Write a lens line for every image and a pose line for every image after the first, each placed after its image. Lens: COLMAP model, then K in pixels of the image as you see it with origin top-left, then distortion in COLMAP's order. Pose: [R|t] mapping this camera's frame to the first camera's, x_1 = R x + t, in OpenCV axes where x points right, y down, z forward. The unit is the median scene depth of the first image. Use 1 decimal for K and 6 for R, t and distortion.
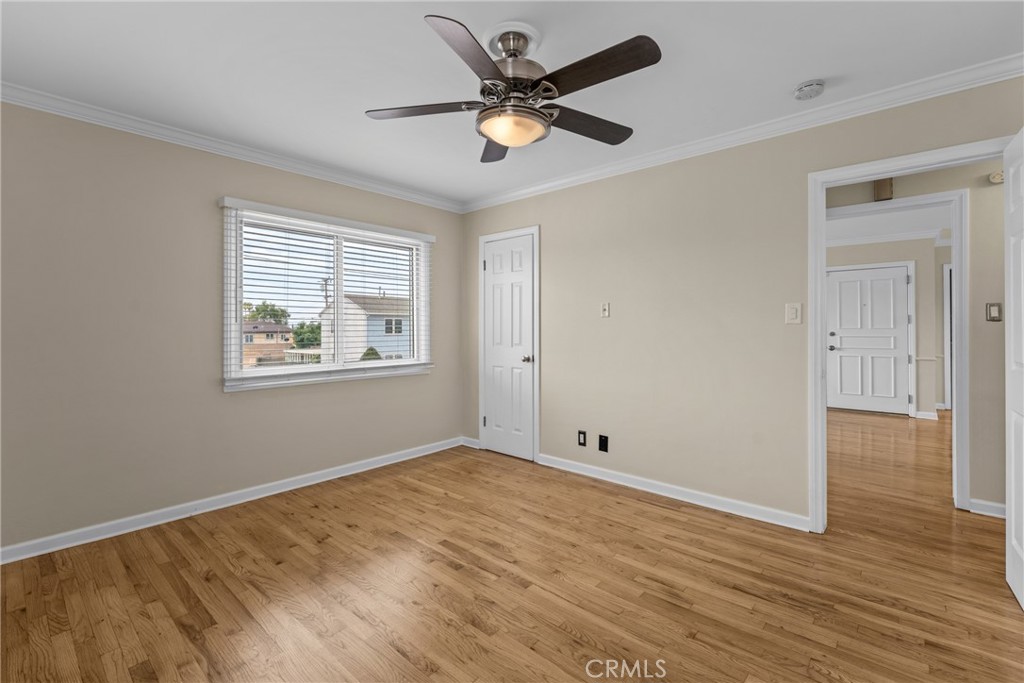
lens RADIAL K [[458.6, 0, 504.8], [0, 458.6, 333.3], [0, 0, 1]] dist [0.000593, 0.000103]
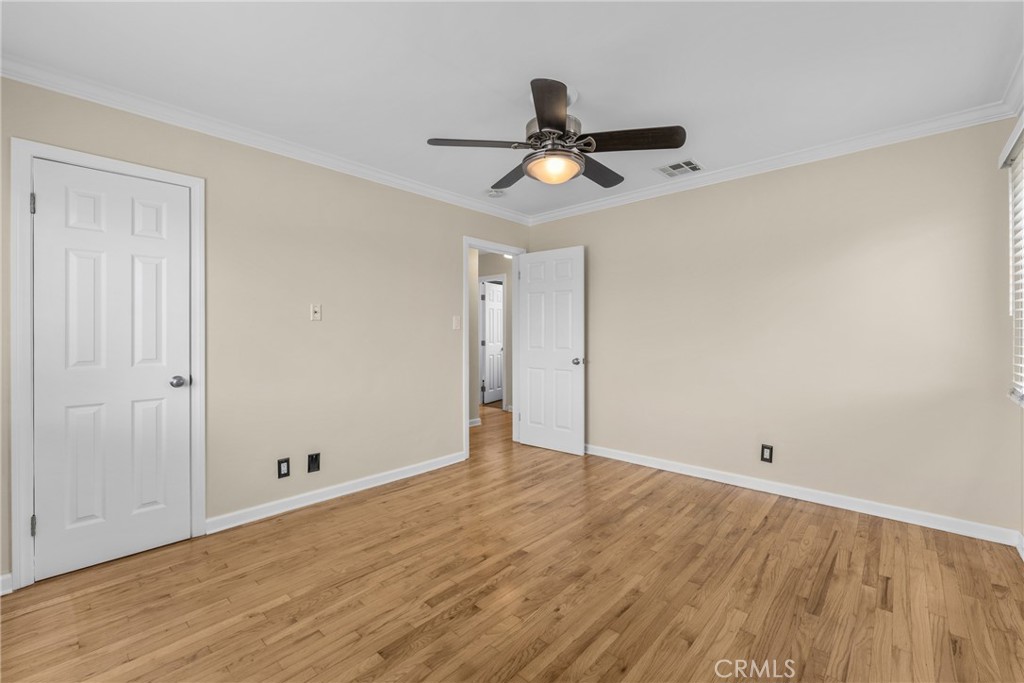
lens RADIAL K [[445.2, 0, 512.0], [0, 445.2, 341.5], [0, 0, 1]] dist [-0.002950, -0.000527]
pose [[-0.013975, -0.019638, 0.999709, -0.752904], [0.014420, 0.999699, 0.019840, -0.007044], [-0.999798, 0.014693, -0.013687, 0.727177]]
